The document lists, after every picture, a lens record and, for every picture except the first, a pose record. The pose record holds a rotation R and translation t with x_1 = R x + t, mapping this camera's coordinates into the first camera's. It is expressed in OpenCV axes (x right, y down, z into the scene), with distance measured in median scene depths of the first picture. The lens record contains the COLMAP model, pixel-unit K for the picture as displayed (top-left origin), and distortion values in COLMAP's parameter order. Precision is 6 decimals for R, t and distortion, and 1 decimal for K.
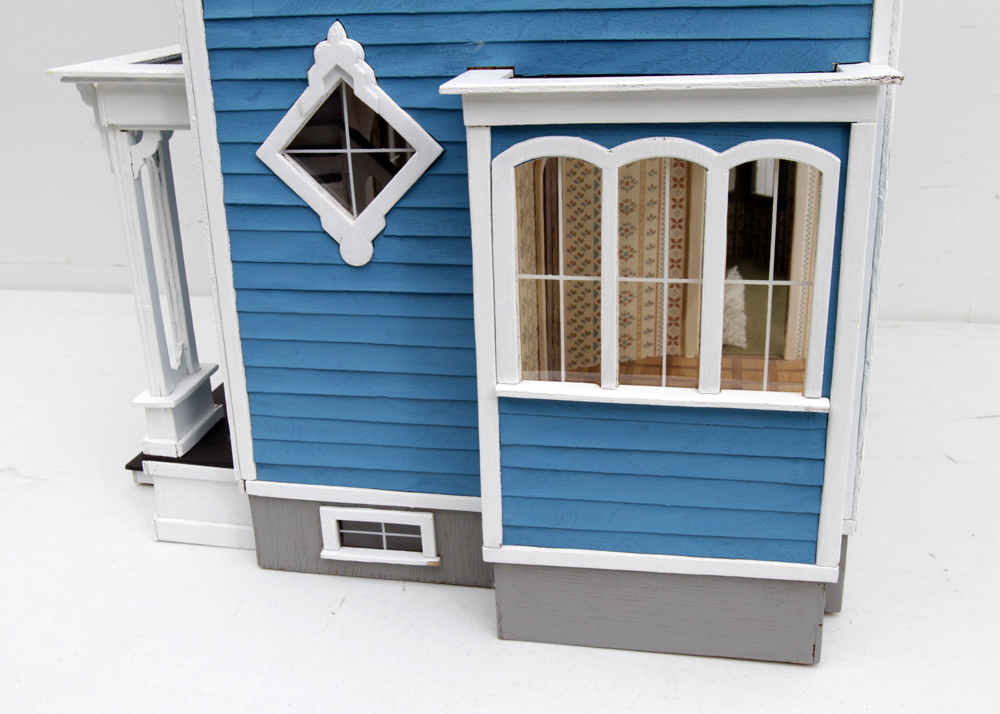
lens RADIAL K [[1098.0, 0, 492.2], [0, 1098.0, 358.0], [0, 0, 1]] dist [-0.120058, 0.207274]
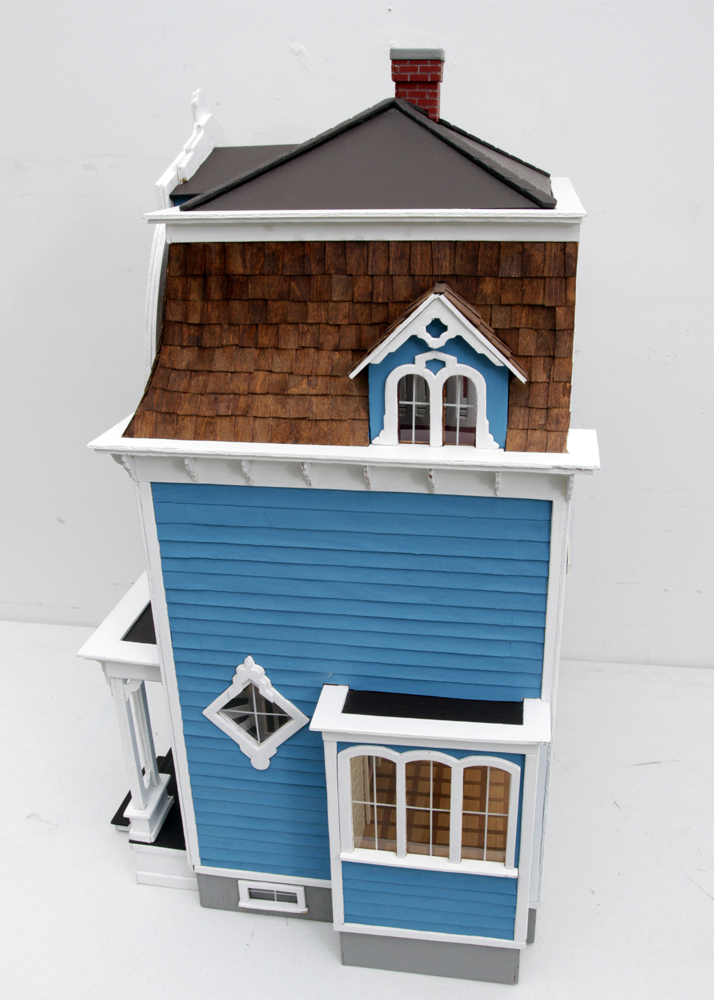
lens RADIAL K [[919.1, 0, 357.0], [0, 919.1, 500.0], [0, 0, 1]] dist [-0.070087, 0.006640]
pose [[0.999497, -0.006834, 0.030983, -0.010695], [0.005437, 0.998975, 0.044943, -0.598031], [-0.031259, -0.044751, 0.998509, -0.468218]]
